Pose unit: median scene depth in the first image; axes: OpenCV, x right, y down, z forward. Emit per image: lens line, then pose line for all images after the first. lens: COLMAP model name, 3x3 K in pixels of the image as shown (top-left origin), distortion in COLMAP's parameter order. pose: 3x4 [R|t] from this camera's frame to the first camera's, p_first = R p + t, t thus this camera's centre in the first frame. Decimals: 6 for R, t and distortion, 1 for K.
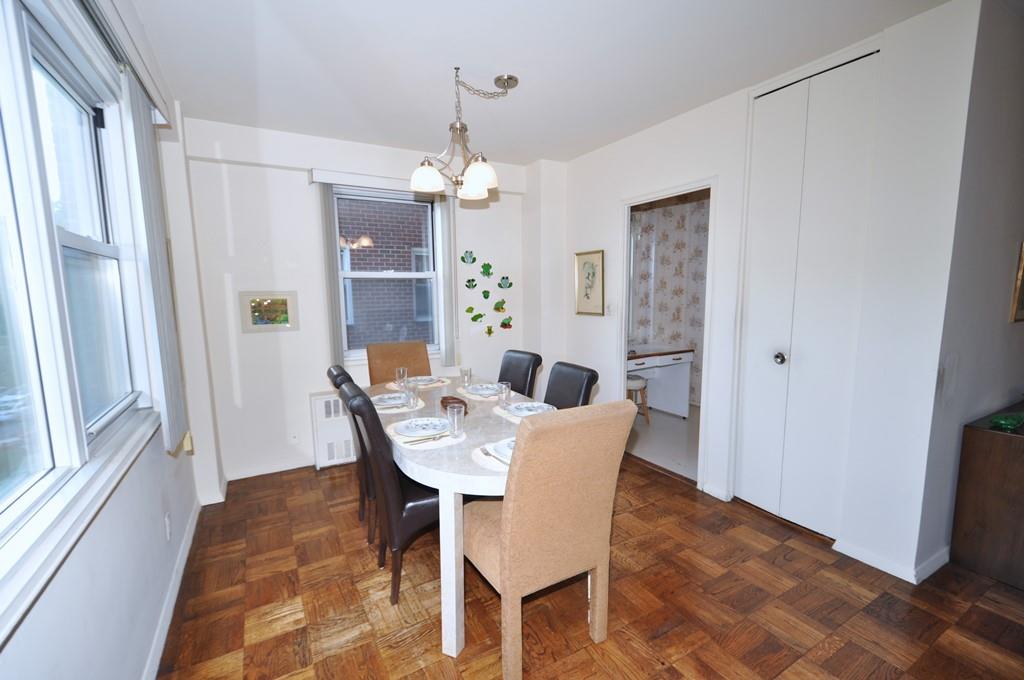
lens RADIAL K [[461.4, 0, 507.1], [0, 461.4, 351.0], [0, 0, 1]] dist [0.009766, -0.007651]
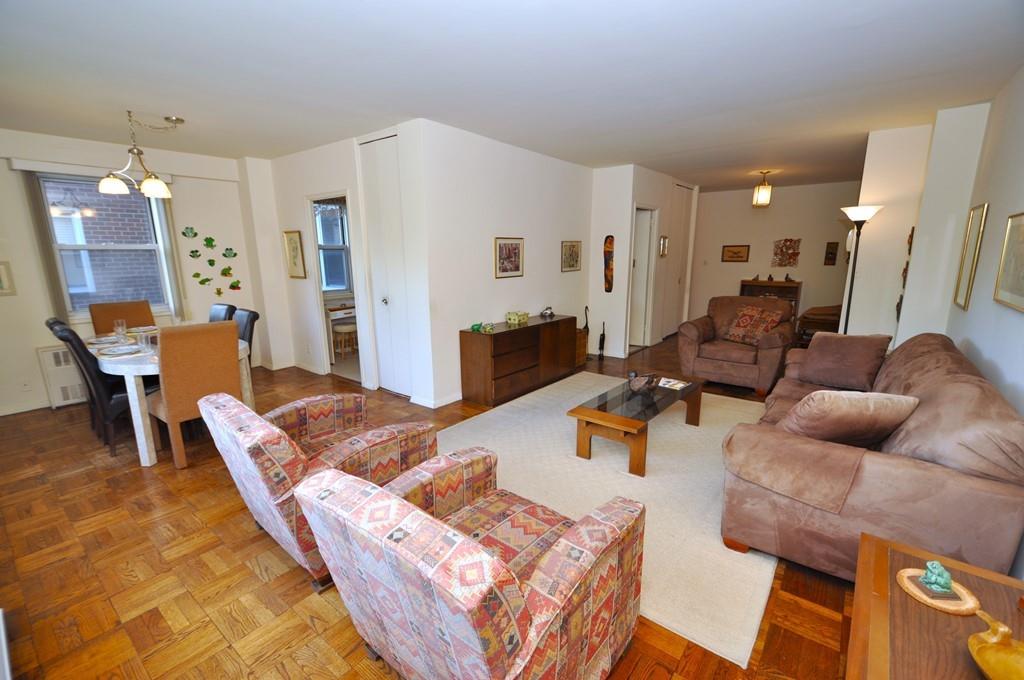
lens RADIAL K [[444.1, 0, 508.1], [0, 444.1, 352.5], [0, 0, 1]] dist [-0.008034, -0.000404]
pose [[0.918490, -0.078895, 0.387495, 0.255375], [0.044159, 0.994230, 0.097757, 0.046341], [-0.392971, -0.072677, 0.916674, -0.528060]]
